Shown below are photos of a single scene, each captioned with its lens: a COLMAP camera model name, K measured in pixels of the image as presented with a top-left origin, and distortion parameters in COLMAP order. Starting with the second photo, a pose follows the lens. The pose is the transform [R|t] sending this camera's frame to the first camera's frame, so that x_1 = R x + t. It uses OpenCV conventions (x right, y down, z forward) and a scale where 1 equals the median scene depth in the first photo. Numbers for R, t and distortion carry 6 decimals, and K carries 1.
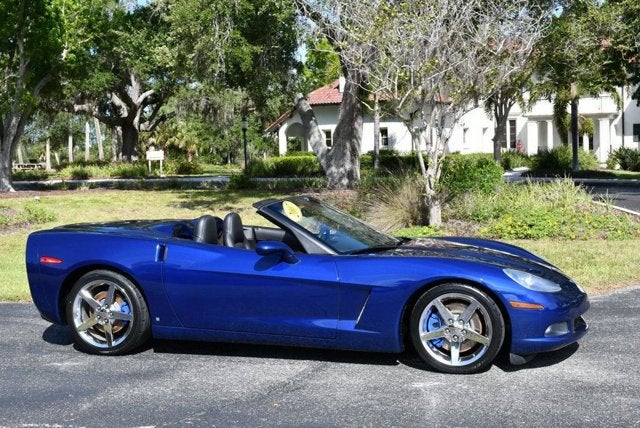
lens RADIAL K [[887.6, 0, 320.1], [0, 887.6, 212.6], [0, 0, 1]] dist [-0.052779, -0.024987]
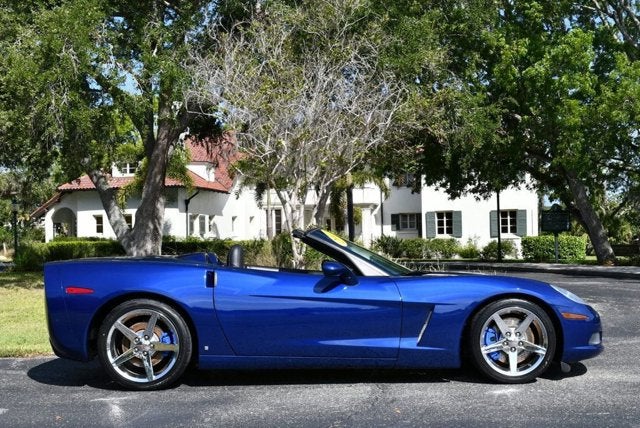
lens RADIAL K [[887.6, 0, 320.1], [0, 887.6, 212.6], [0, 0, 1]] dist [-0.052779, -0.024987]
pose [[0.952872, 0.016732, 0.302910, -0.292293], [0.016616, 0.994101, -0.107181, 0.064358], [-0.302917, 0.107163, 0.946973, 0.029543]]
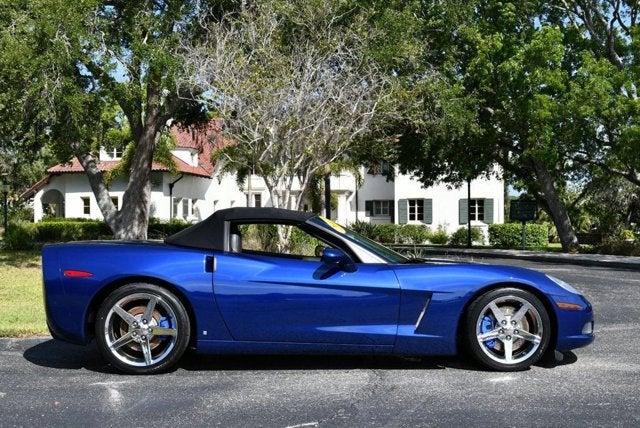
lens RADIAL K [[838.6, 0, 320.1], [0, 838.6, 212.8], [0, 0, 1]] dist [-0.053599, -0.028119]
pose [[0.942848, 0.026753, 0.332147, -0.301594], [0.003214, 0.995996, -0.089346, 0.058555], [-0.333207, 0.085307, 0.938986, 0.075681]]
